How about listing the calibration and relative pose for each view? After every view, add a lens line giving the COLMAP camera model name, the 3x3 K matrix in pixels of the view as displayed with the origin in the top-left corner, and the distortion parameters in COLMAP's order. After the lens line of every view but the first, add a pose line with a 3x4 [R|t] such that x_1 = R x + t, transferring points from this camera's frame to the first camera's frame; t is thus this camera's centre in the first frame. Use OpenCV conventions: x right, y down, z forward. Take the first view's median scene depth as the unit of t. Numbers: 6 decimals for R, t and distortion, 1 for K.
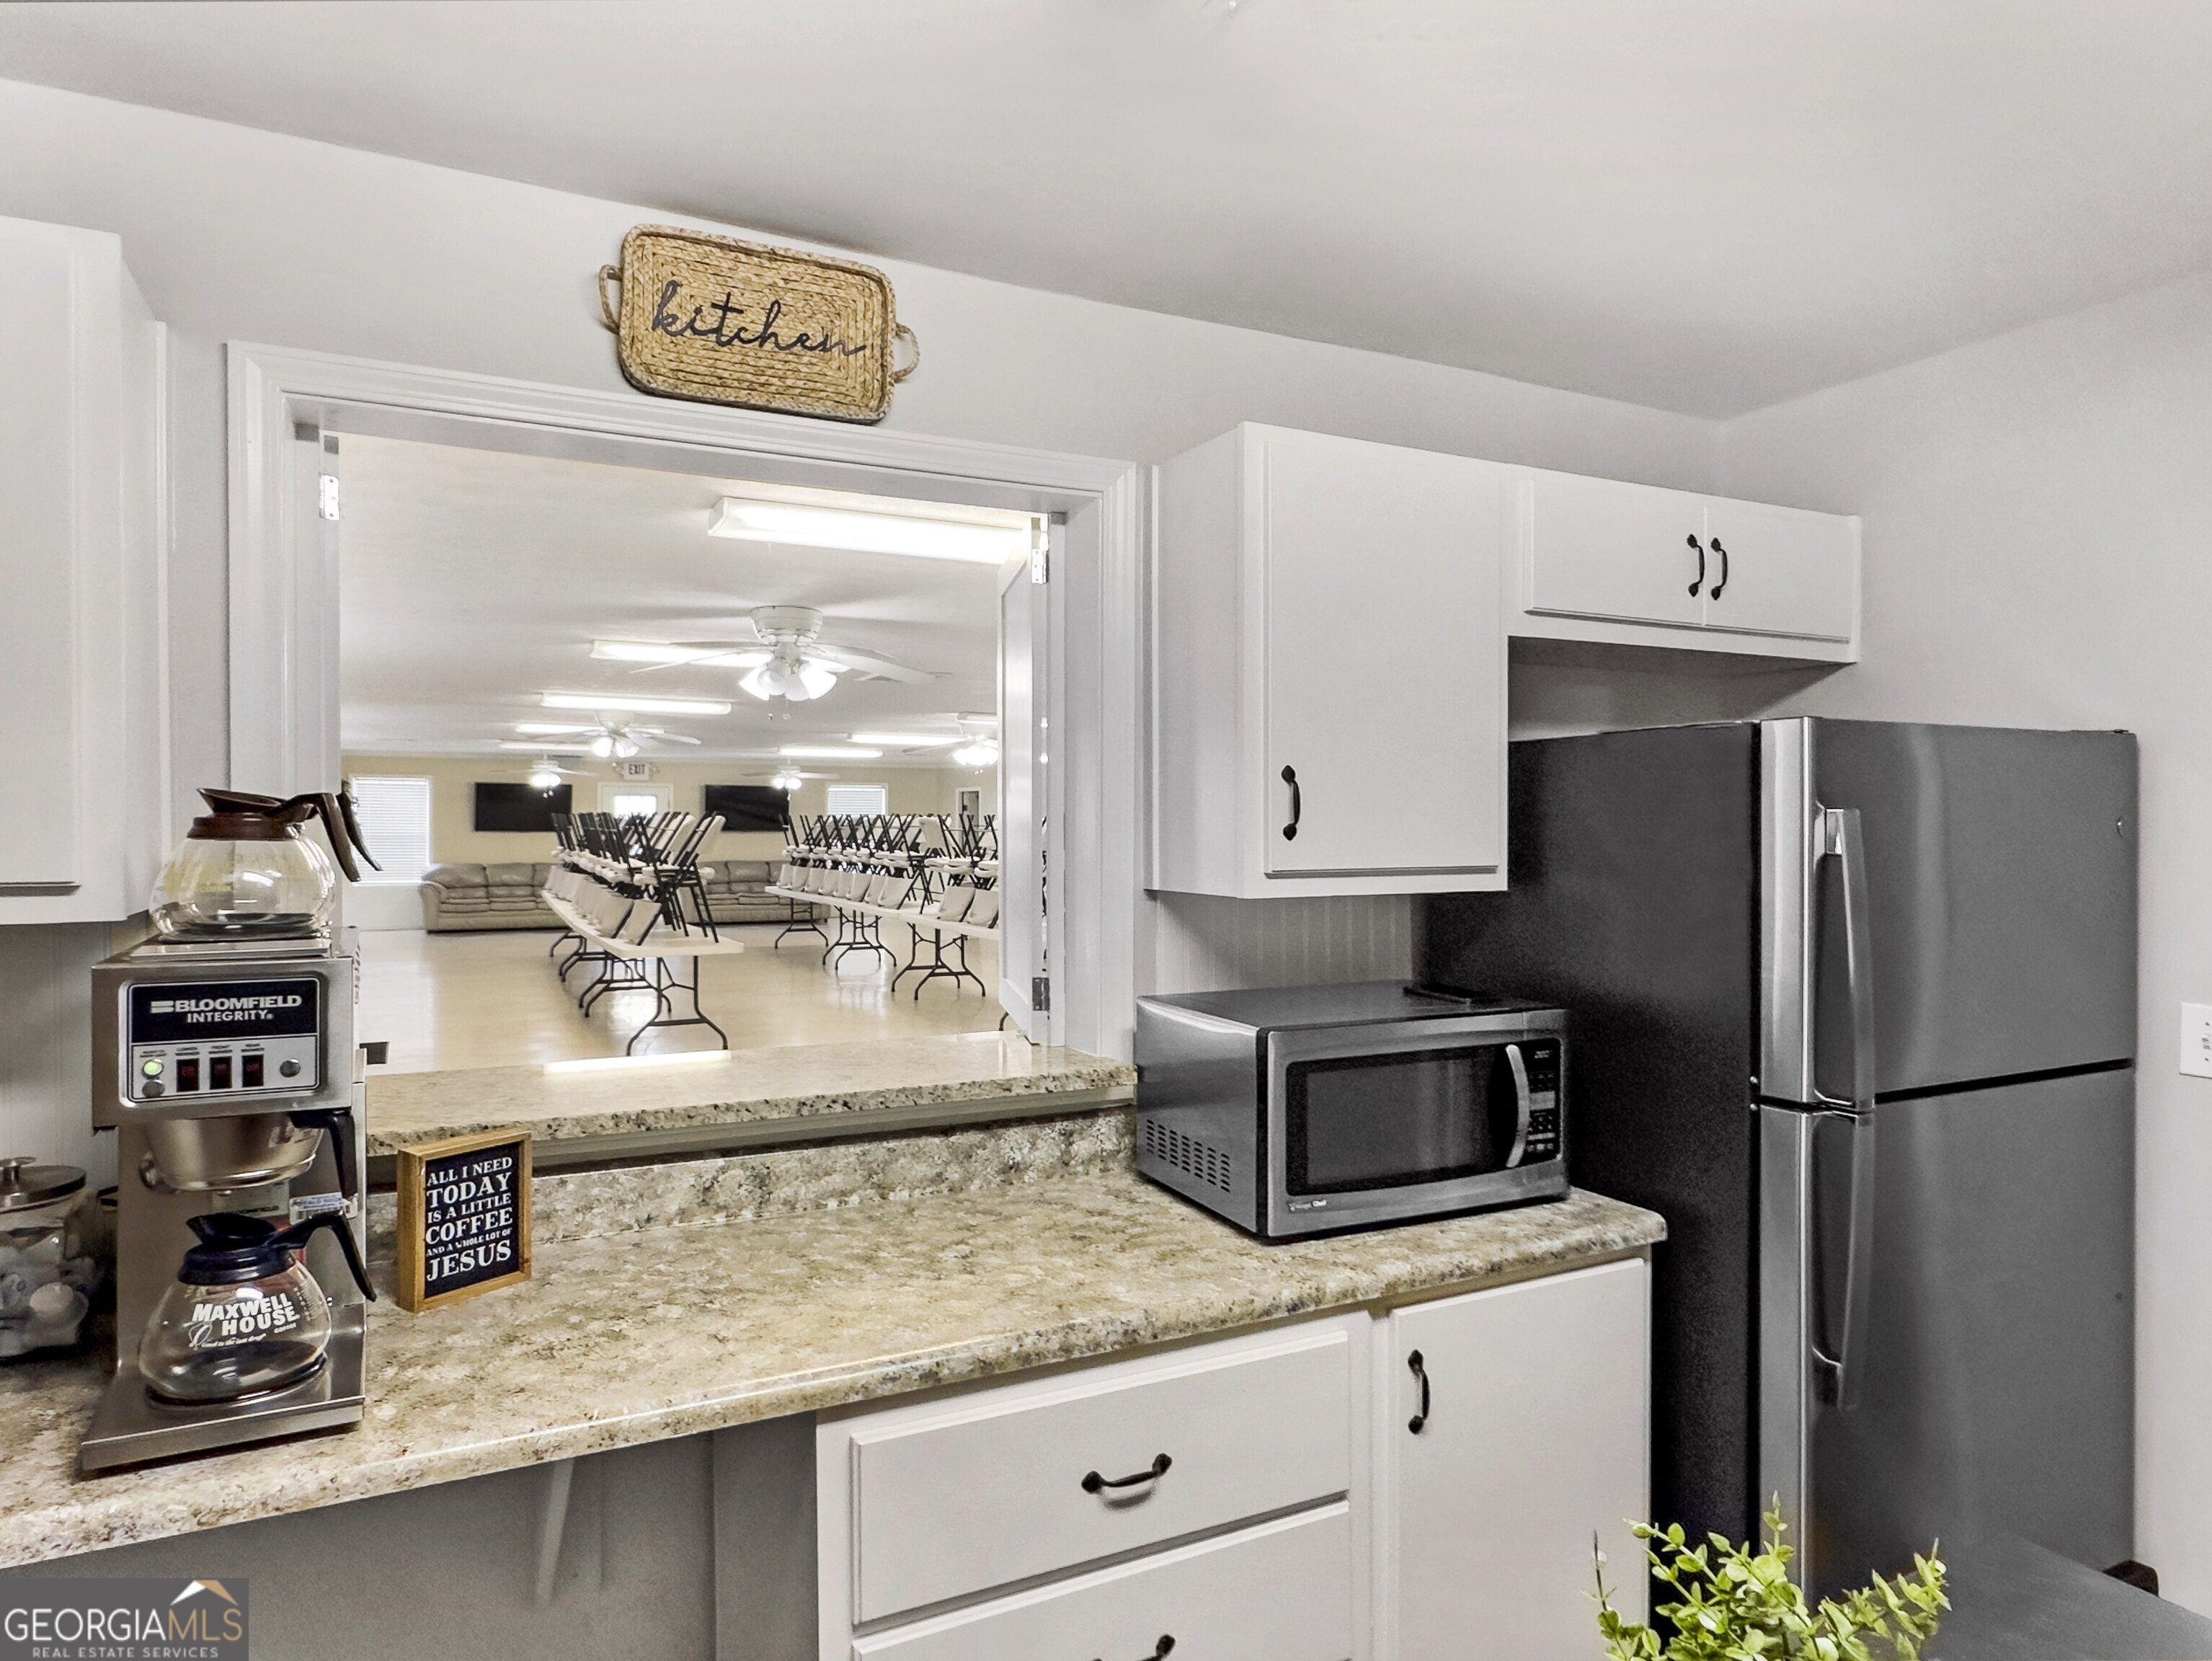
lens RADIAL K [[1320.5, 0, 1105.2], [0, 1320.5, 871.4], [0, 0, 1]] dist [0.099647, 0.000117]
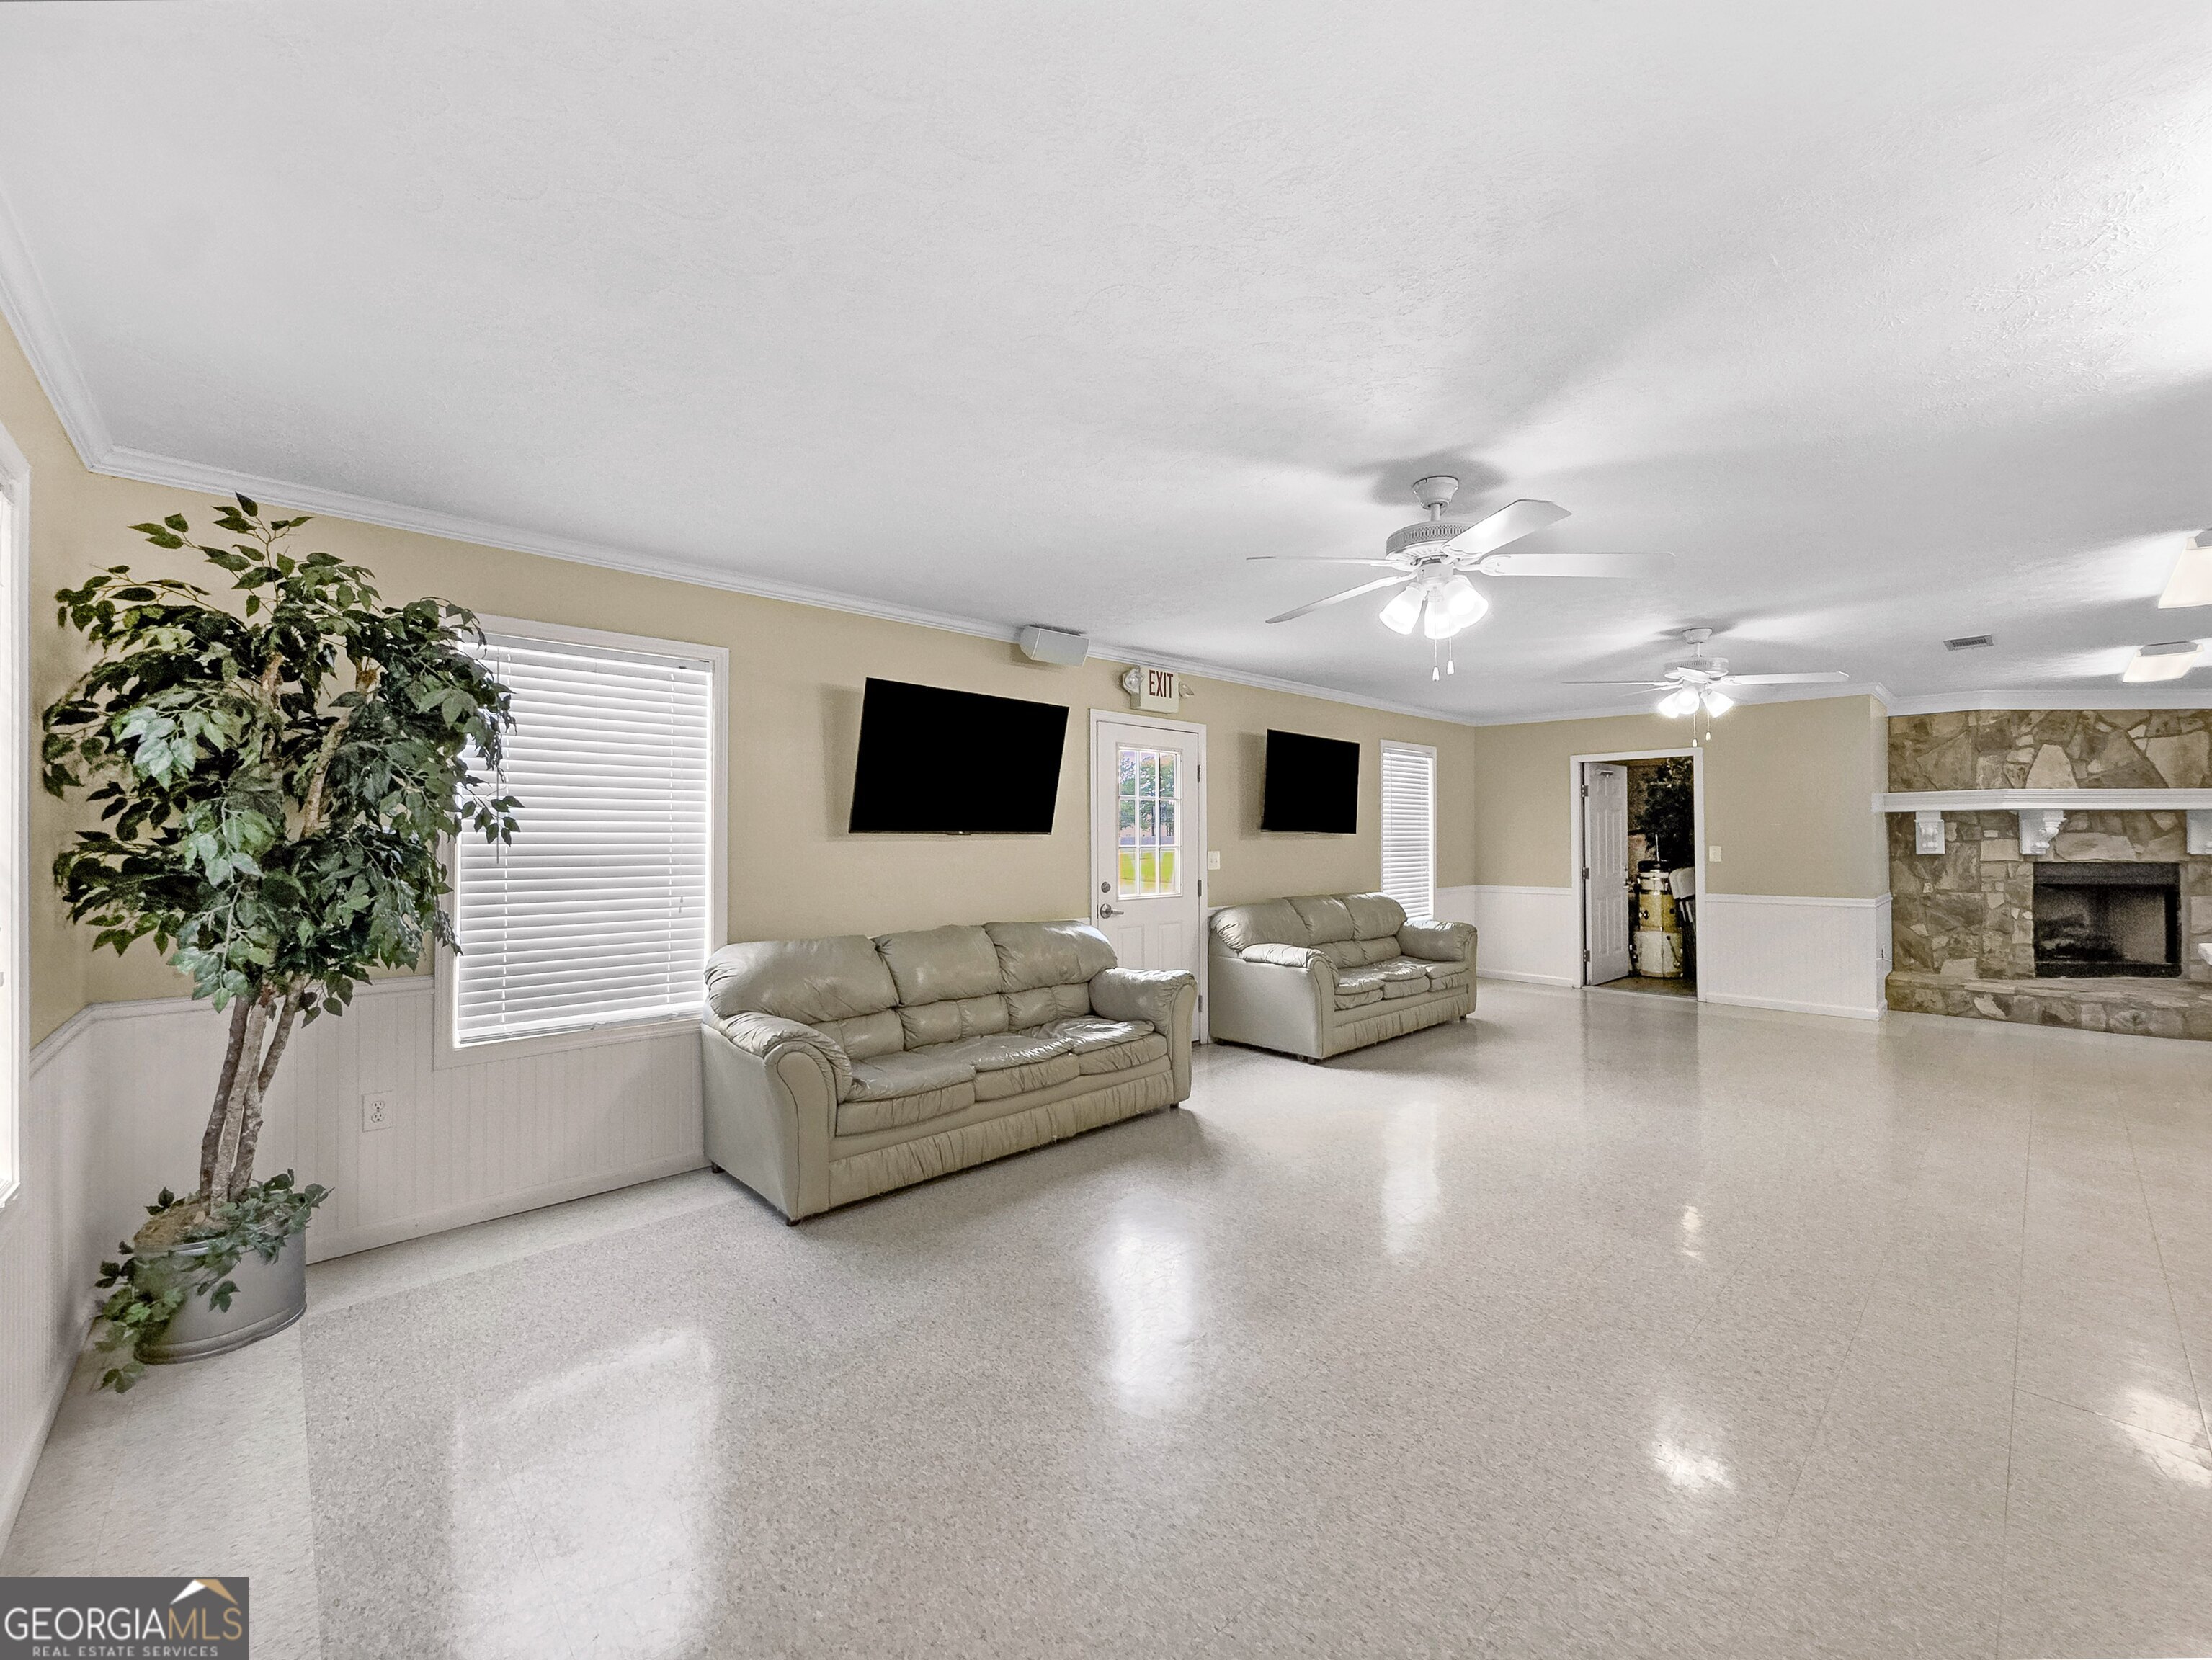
lens RADIAL K [[897.7, 0, 1106.0], [0, 897.7, 830.0], [0, 0, 1]] dist [-0.002169, 0.000027]
pose [[0.957956, -0.007892, 0.286807, -0.494862], [0.020101, 0.999011, -0.039650, -0.022150], [-0.286211, 0.043748, 0.957167, 0.816486]]
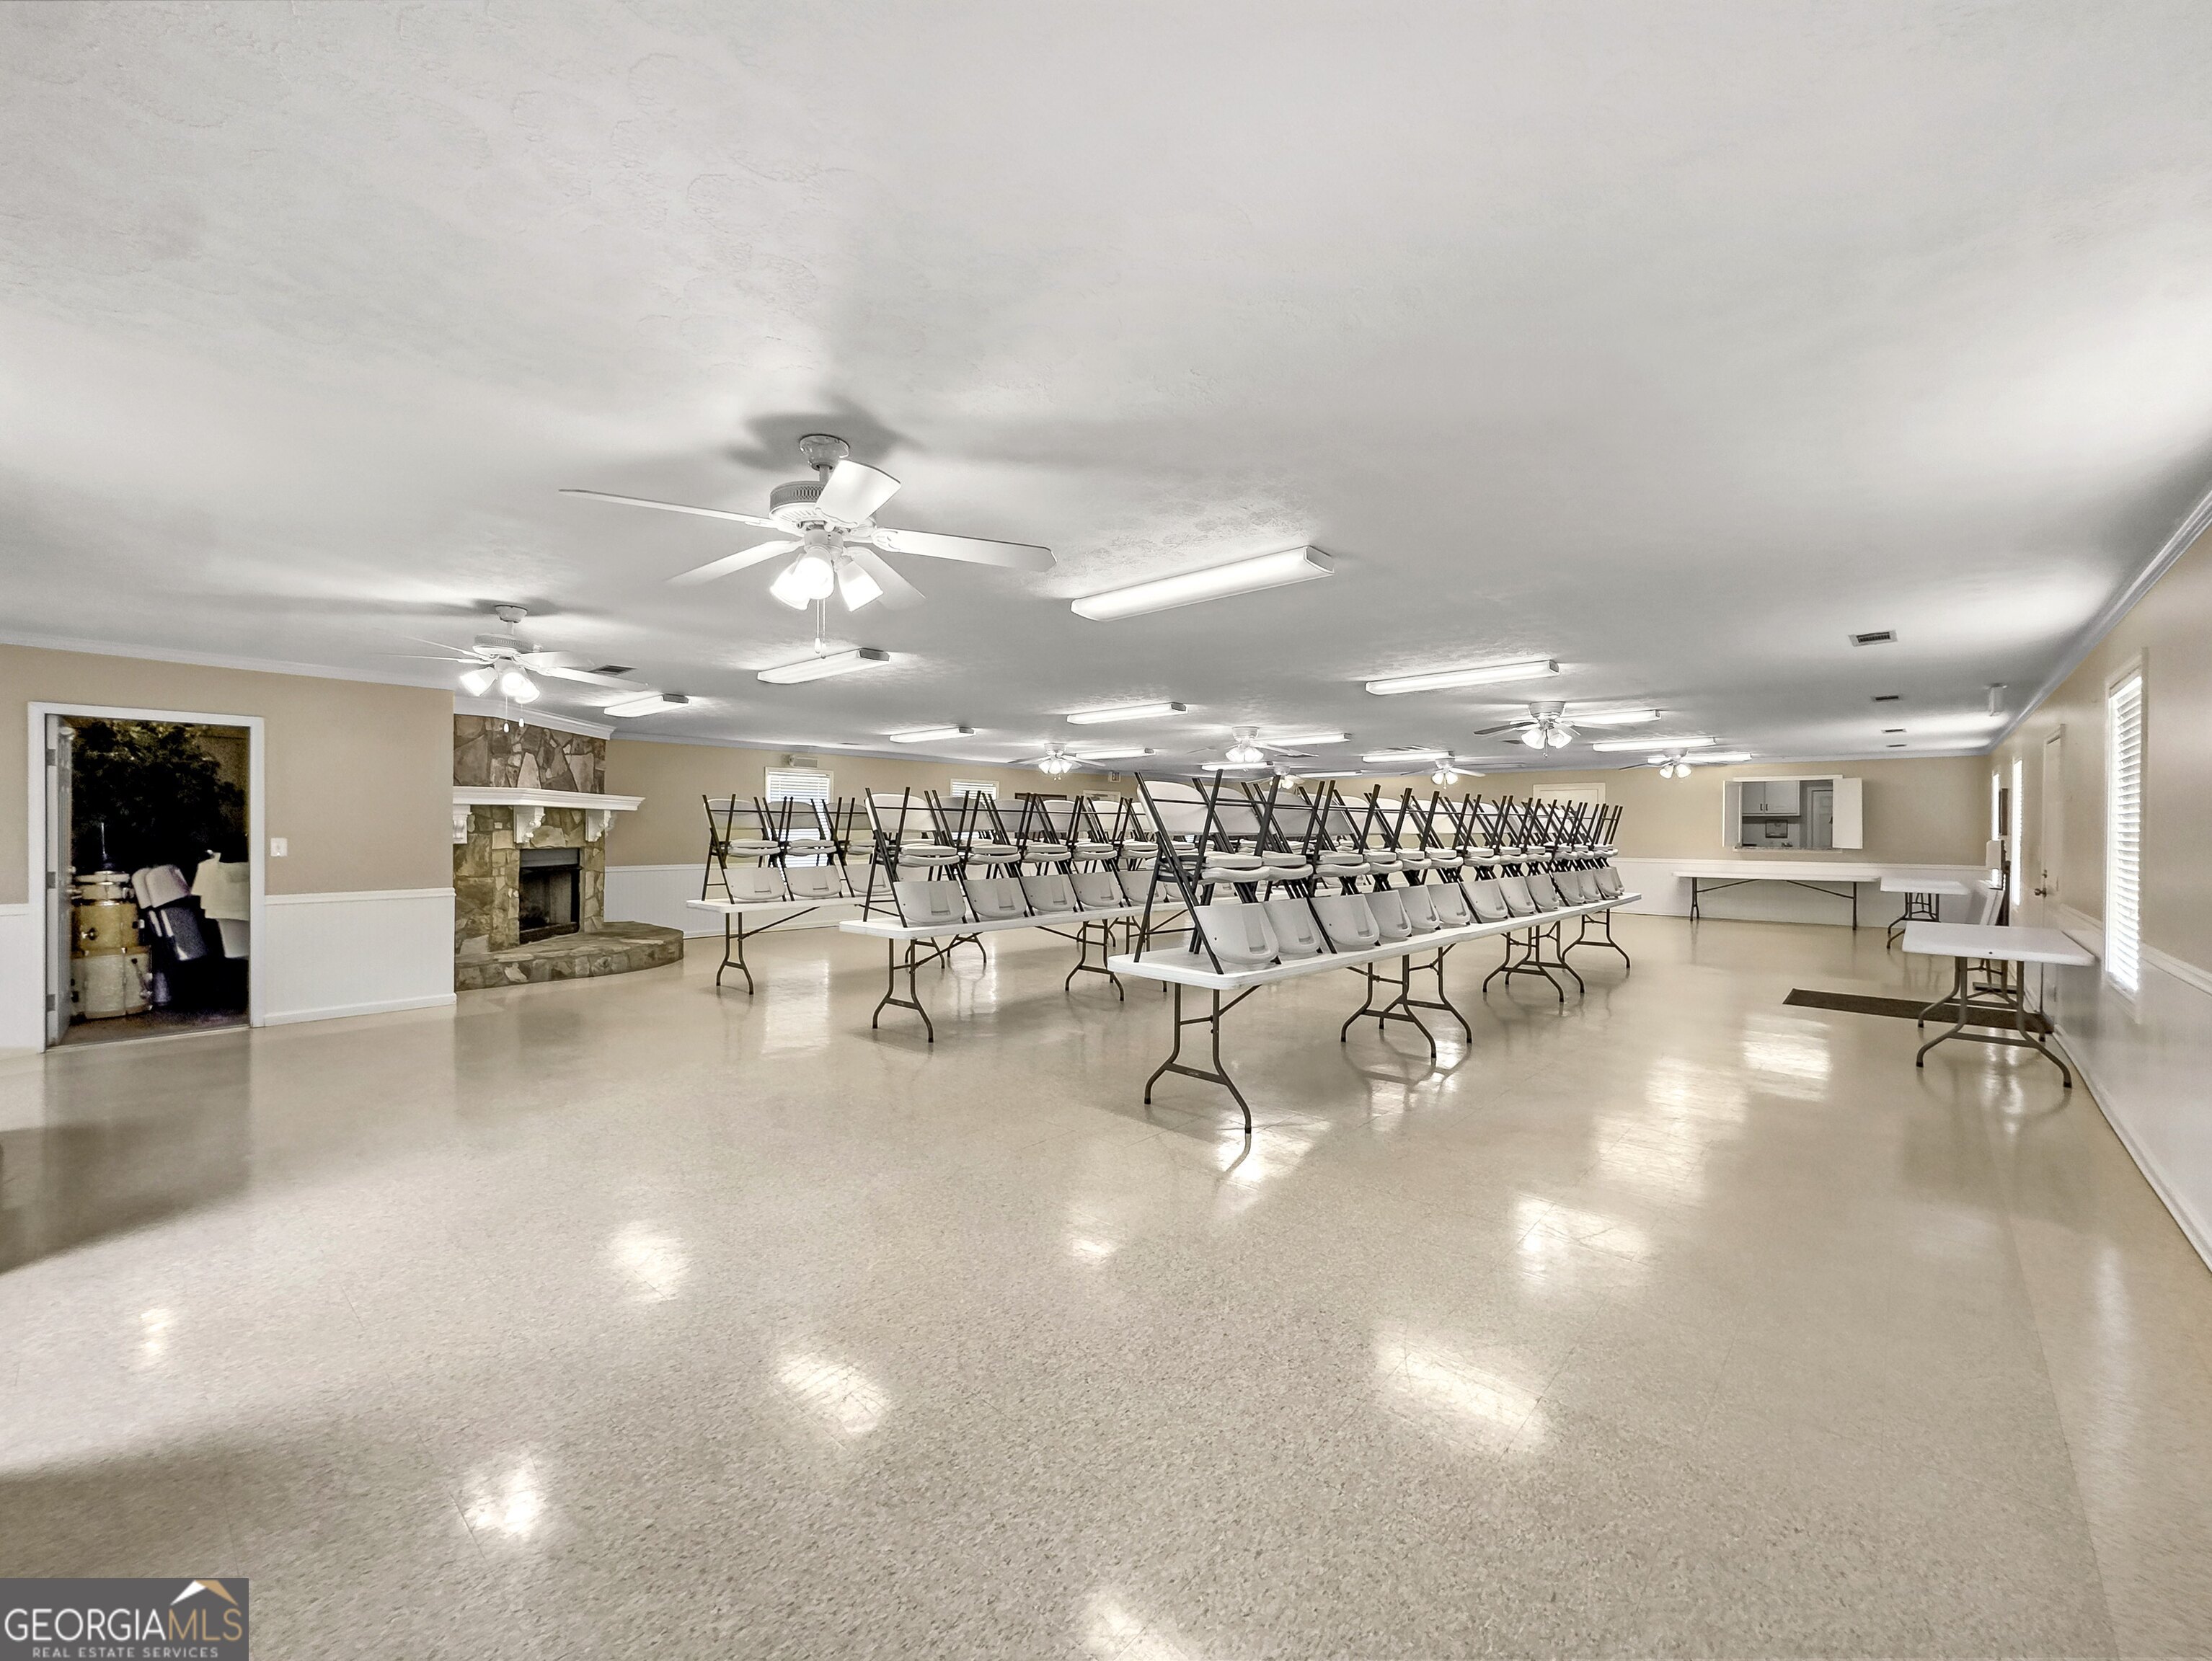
lens RADIAL K [[897.7, 0, 1106.0], [0, 897.7, 830.5], [0, 0, 1]] dist [-0.002169, 0.000027]
pose [[-0.370798, -0.009568, 0.928664, -0.545798], [0.024671, 0.999493, 0.020149, -0.027247], [-0.928386, 0.030382, -0.370374, 0.960973]]
